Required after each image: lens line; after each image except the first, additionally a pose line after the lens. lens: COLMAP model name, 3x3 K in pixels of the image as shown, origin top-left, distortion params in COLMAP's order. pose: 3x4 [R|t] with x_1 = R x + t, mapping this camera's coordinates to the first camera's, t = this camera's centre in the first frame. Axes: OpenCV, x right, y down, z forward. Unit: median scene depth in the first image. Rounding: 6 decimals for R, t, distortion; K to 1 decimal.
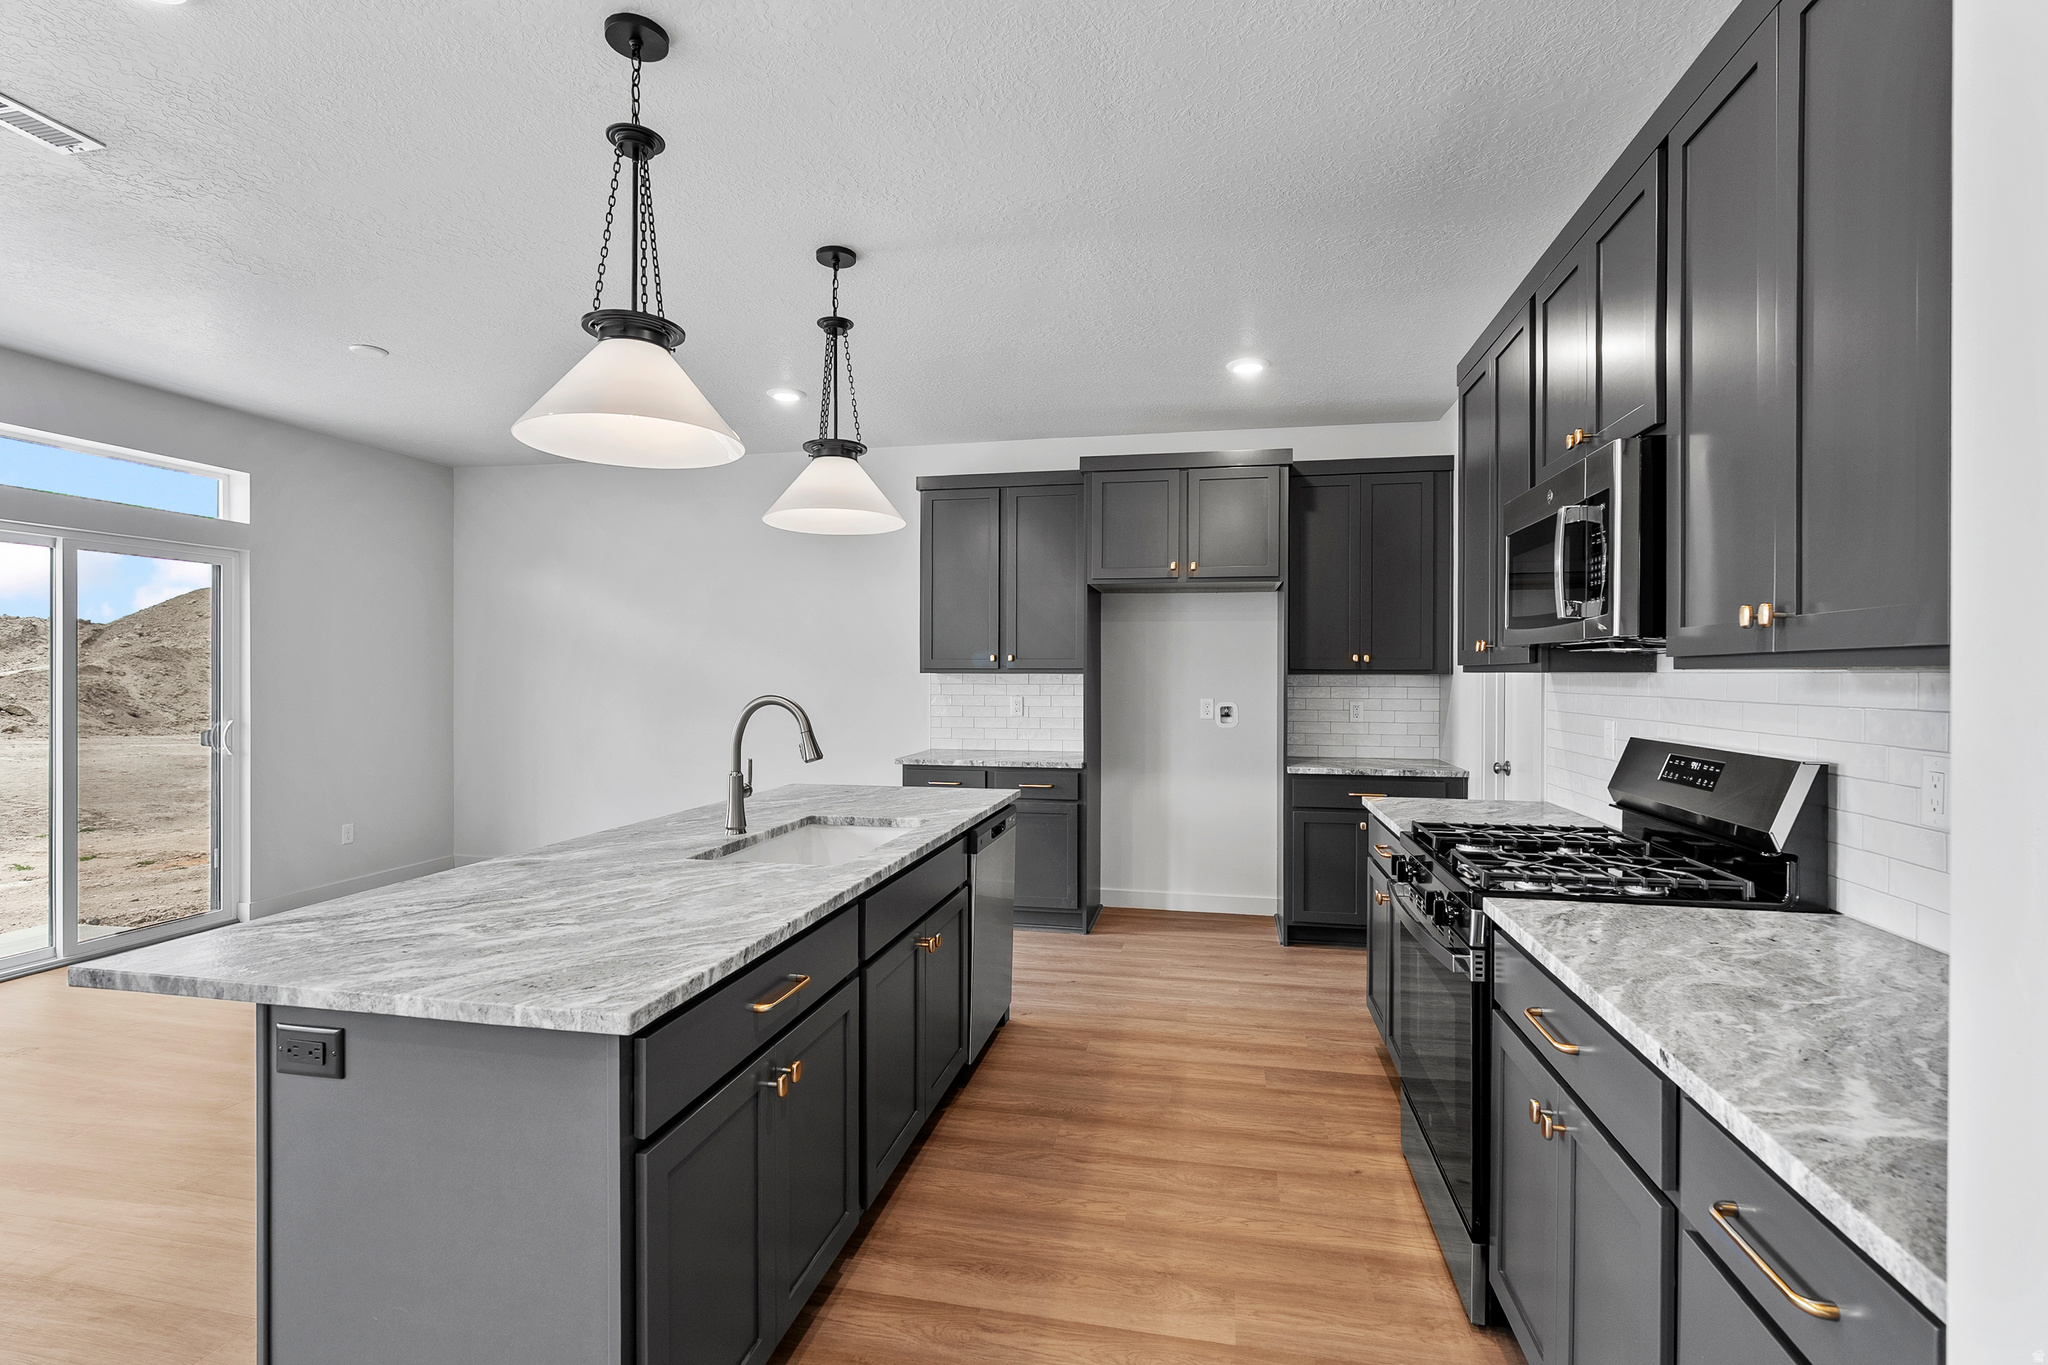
lens RADIAL K [[936.0, 0, 1025.4], [0, 936.0, 678.3], [0, 0, 1]] dist [-0.002288, -0.000057]
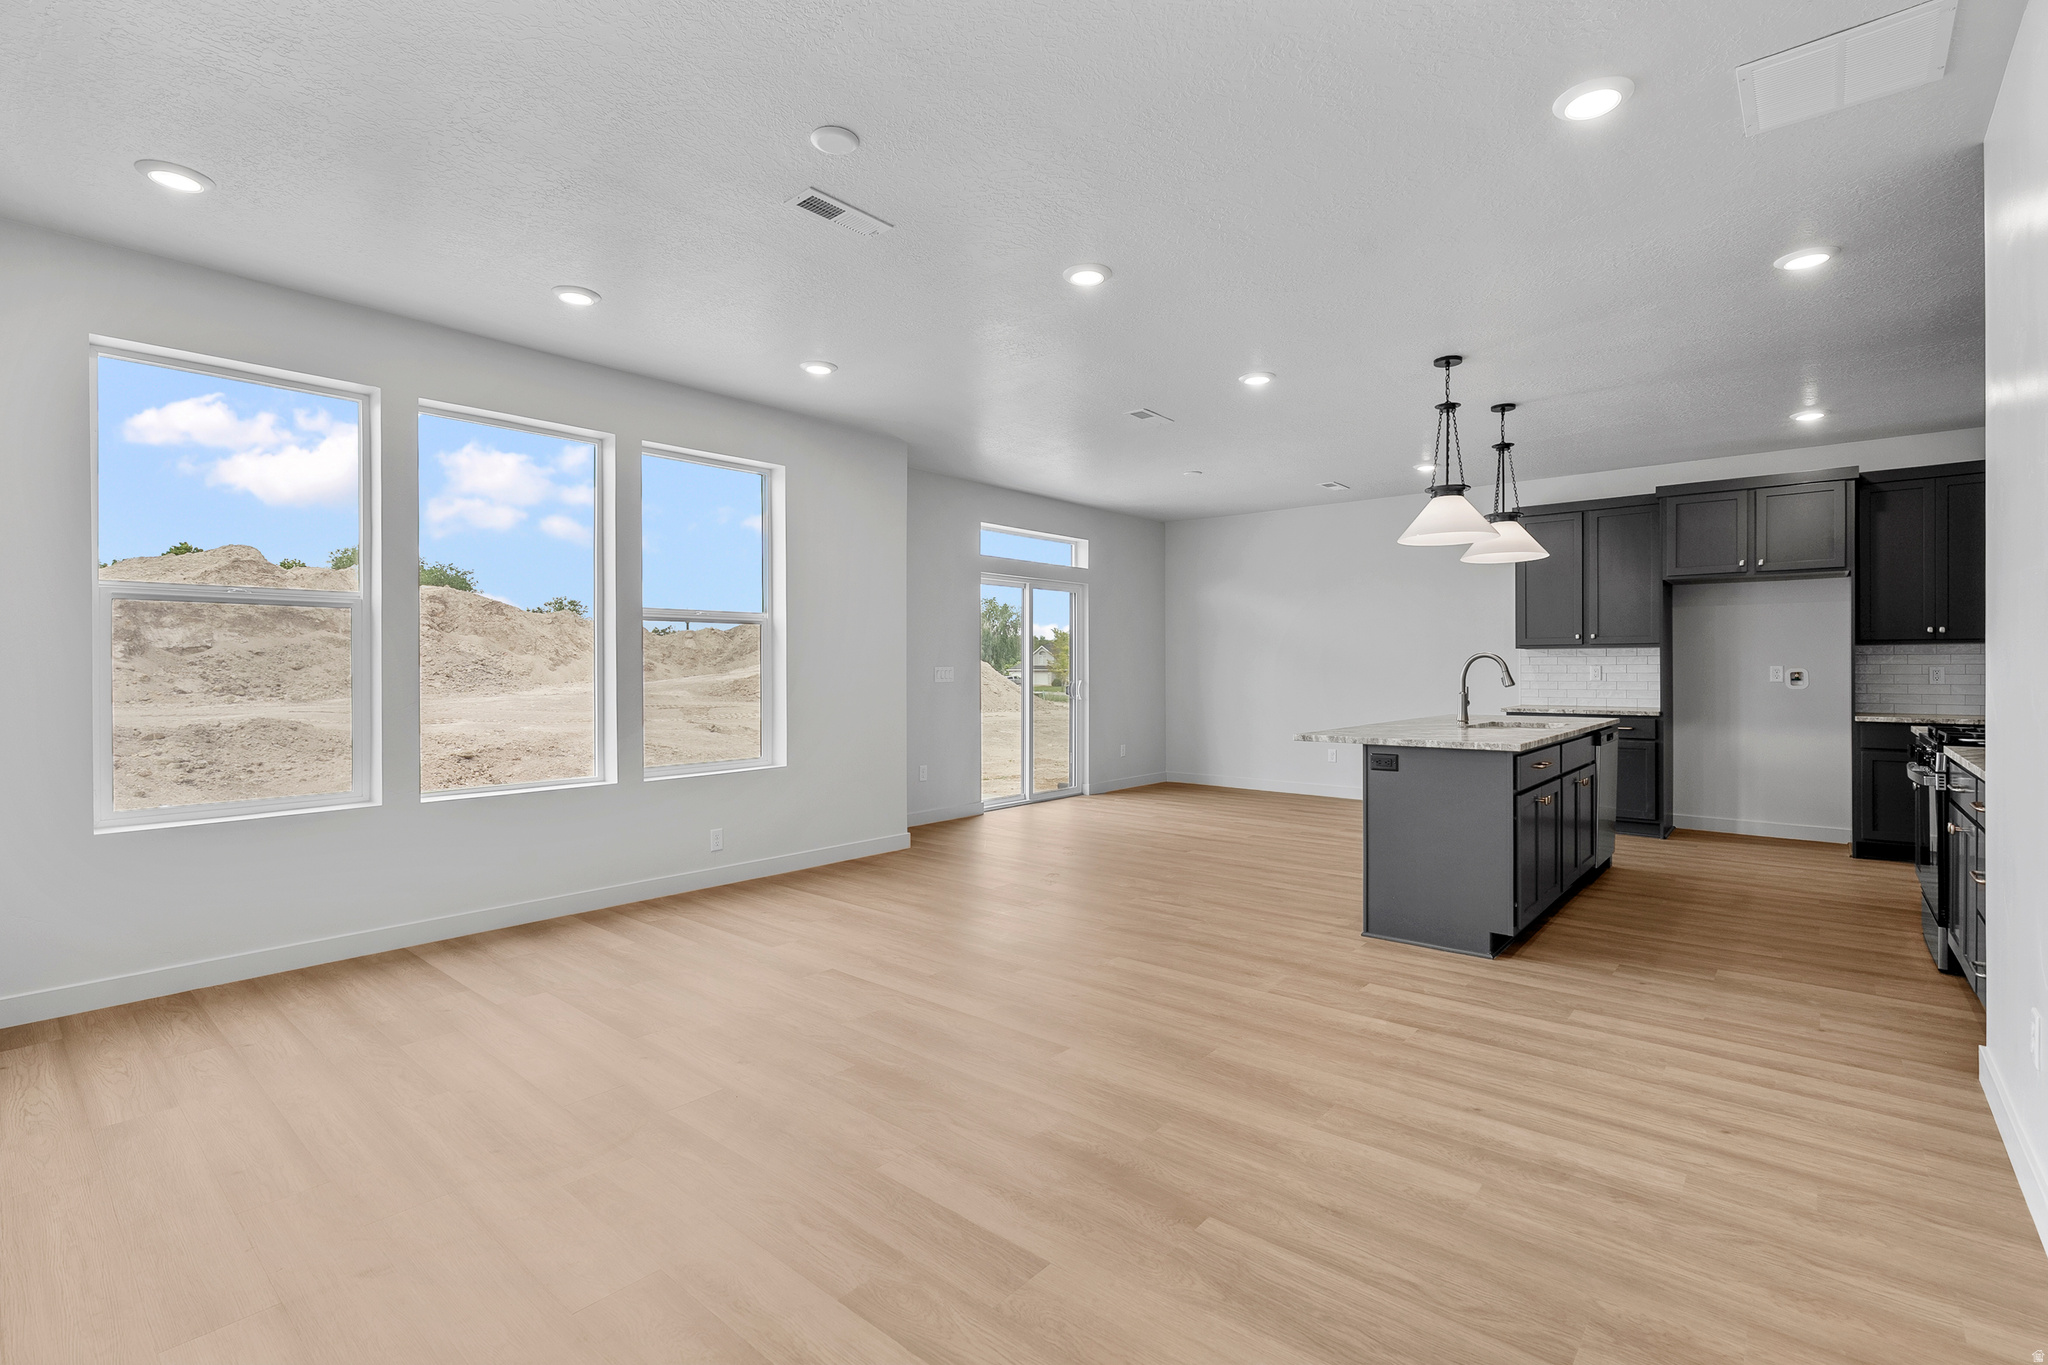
lens RADIAL K [[926.7, 0, 1022.8], [0, 926.7, 666.3], [0, 0, 1]] dist [-0.001287, 0.000473]
pose [[0.875289, -0.004939, -0.483574, -0.103908], [0.002473, 0.999980, -0.005736, 0.031739], [0.483593, 0.003824, 0.875285, -0.665394]]
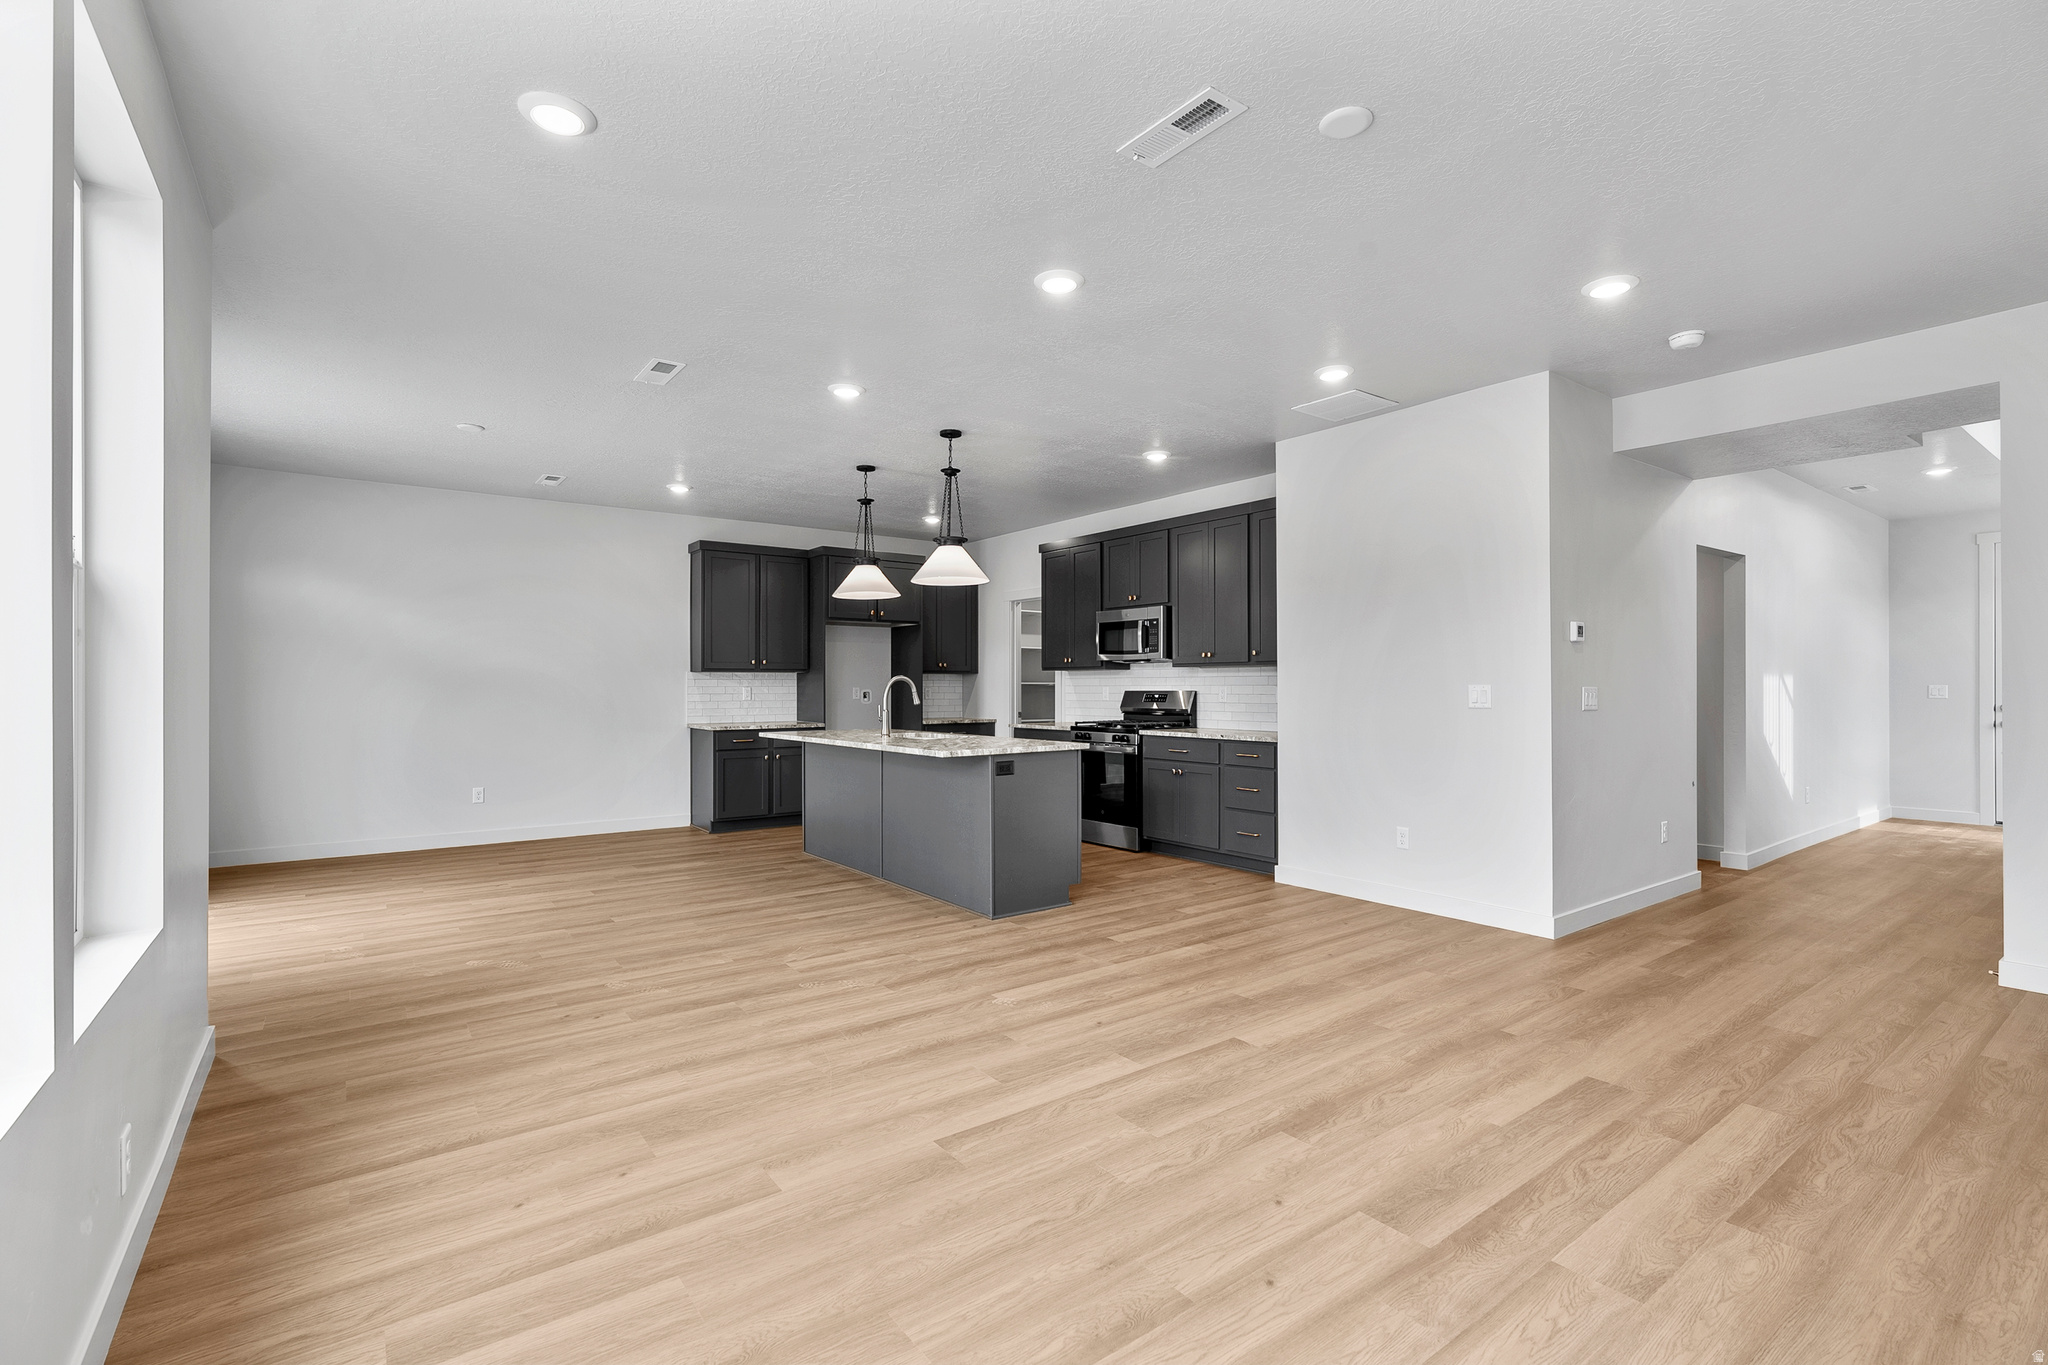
lens RADIAL K [[919.6, 0, 1024.0], [0, 919.6, 682.5], [0, 0, 1]] dist [-0.002463, -0.000134]
pose [[0.666876, -0.001509, 0.745167, -1.019705], [0.007385, 0.999962, -0.004585, 0.026889], [-0.745132, 0.008561, 0.666862, -0.429817]]
